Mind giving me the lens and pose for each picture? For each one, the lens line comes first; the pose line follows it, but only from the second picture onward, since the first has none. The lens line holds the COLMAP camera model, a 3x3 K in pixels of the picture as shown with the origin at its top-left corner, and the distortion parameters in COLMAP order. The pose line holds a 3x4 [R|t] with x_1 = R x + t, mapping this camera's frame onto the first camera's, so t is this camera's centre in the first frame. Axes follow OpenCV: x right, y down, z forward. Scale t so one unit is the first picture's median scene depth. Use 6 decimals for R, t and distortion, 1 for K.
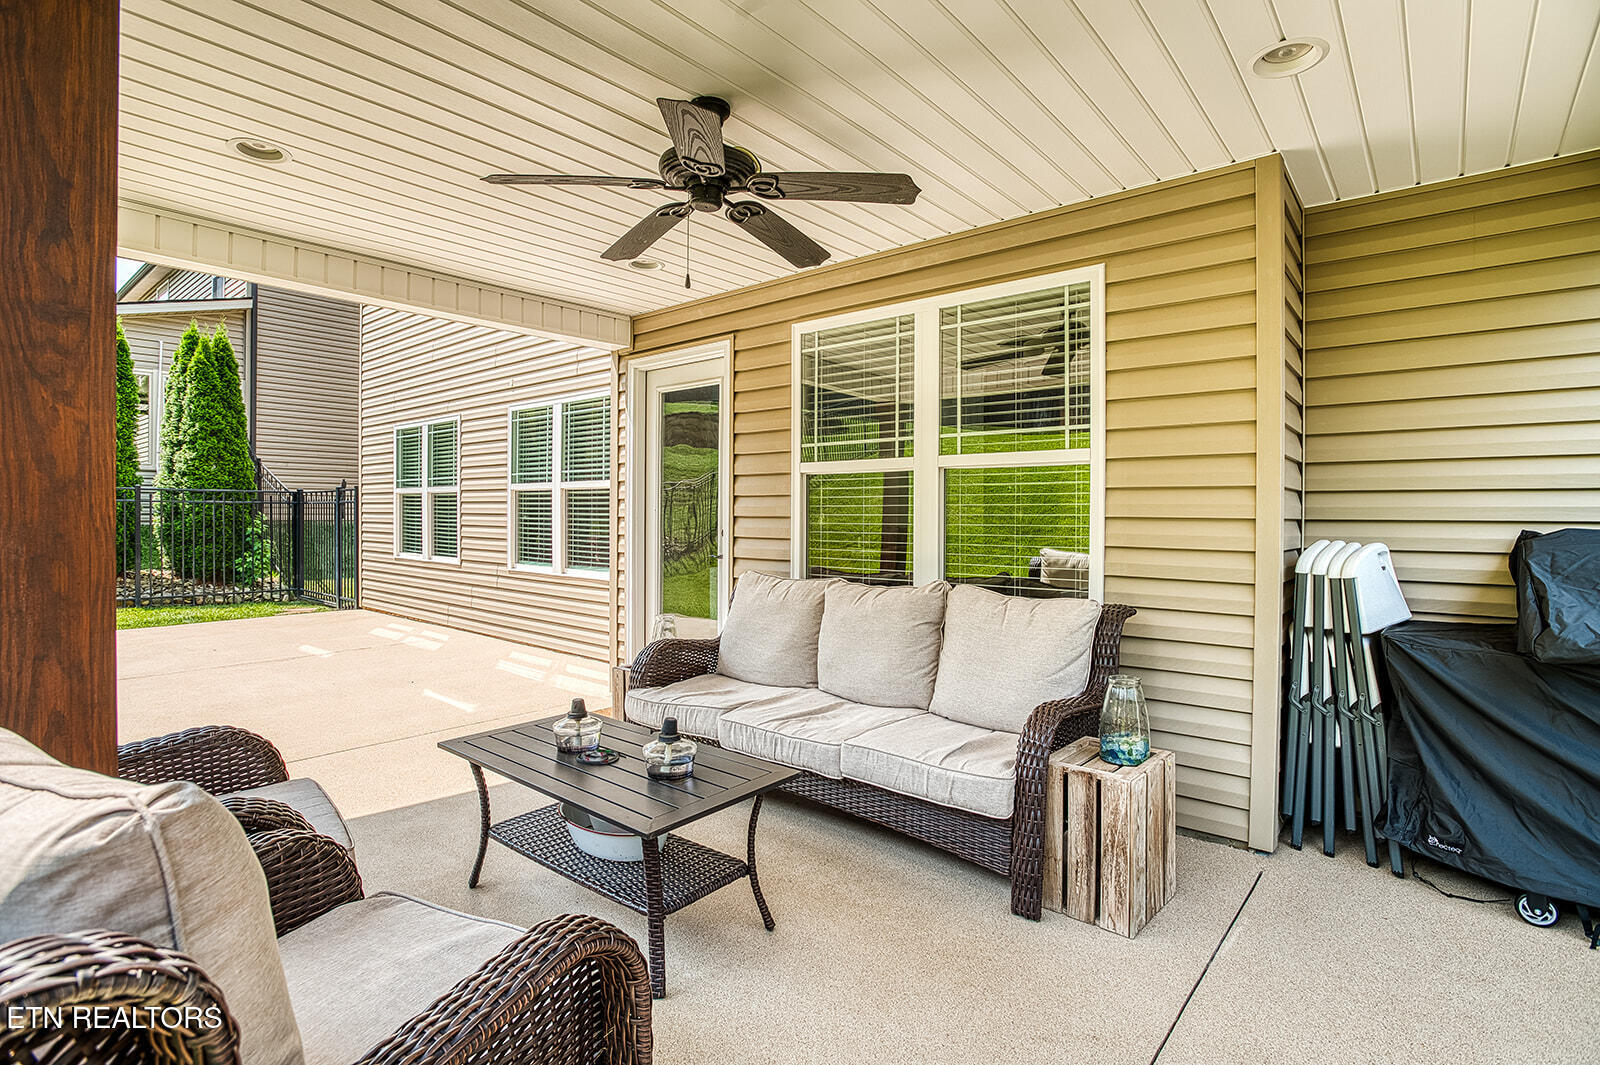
lens RADIAL K [[768.3, 0, 802.5], [0, 768.3, 522.8], [0, 0, 1]] dist [-0.012834, 0.000570]
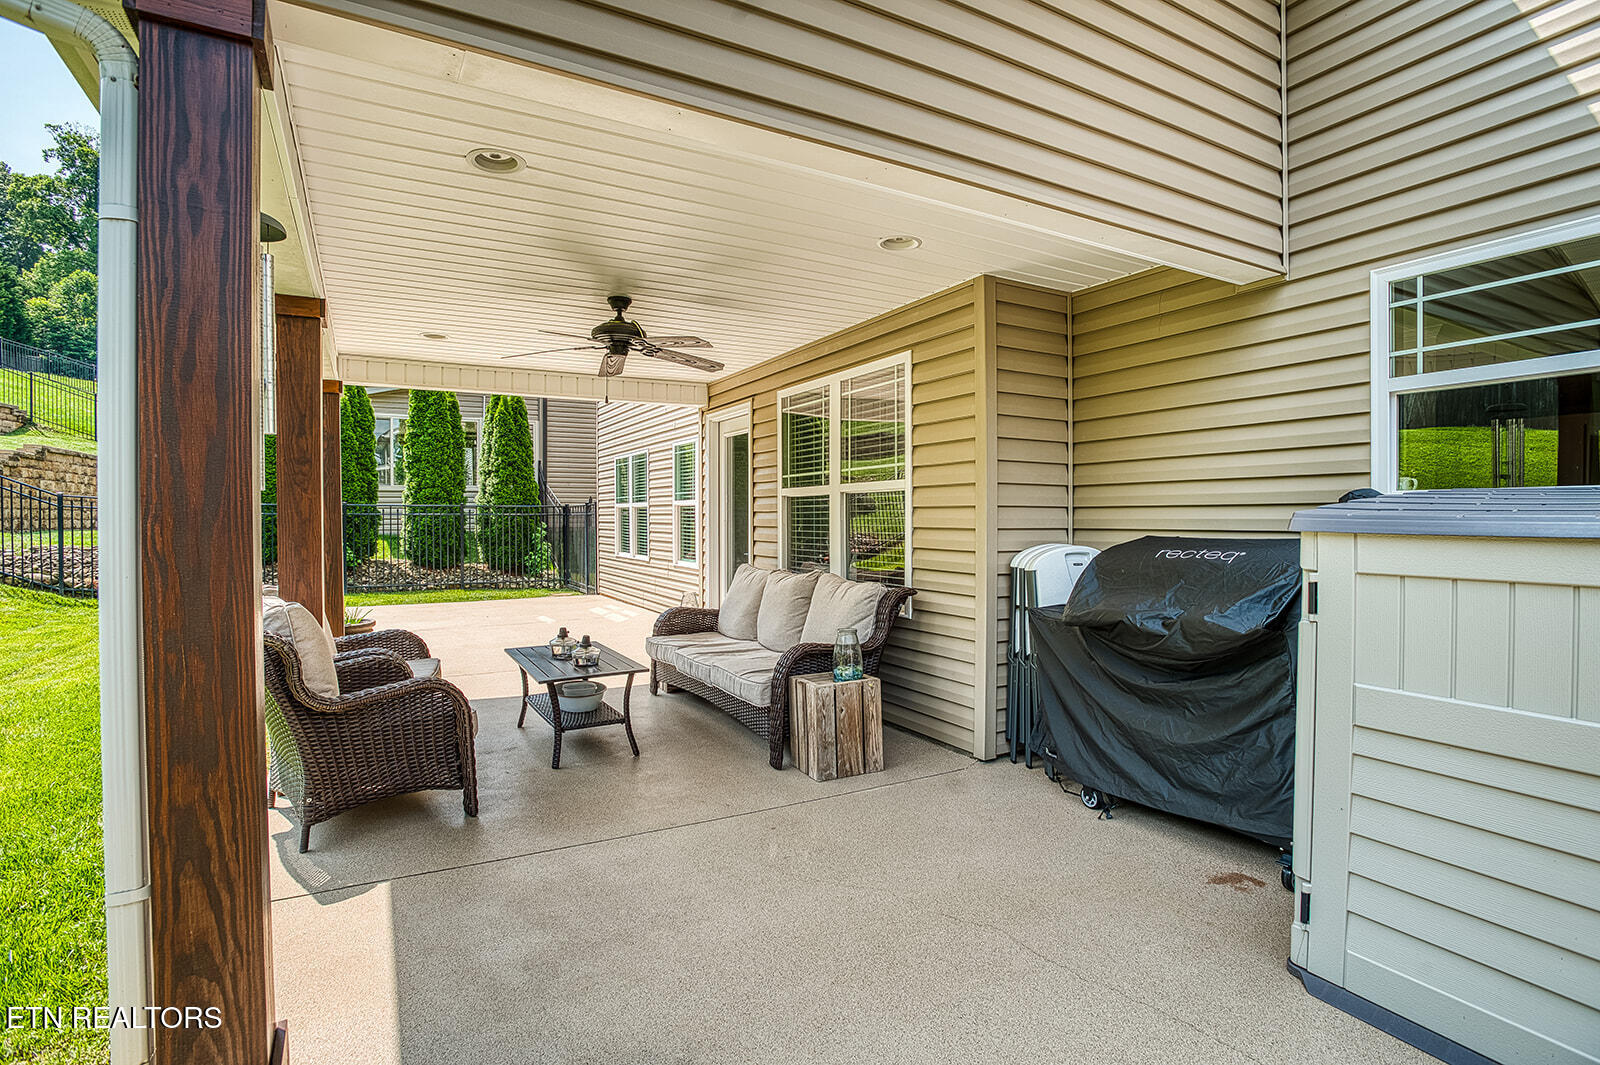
lens RADIAL K [[768.3, 0, 807.8], [0, 768.3, 534.1], [0, 0, 1]] dist [-0.012834, 0.000570]
pose [[0.941560, 0.000589, -0.336845, 0.579003], [0.002190, 0.999967, 0.007870, -0.005753], [0.336838, -0.008147, 0.941527, -0.349758]]
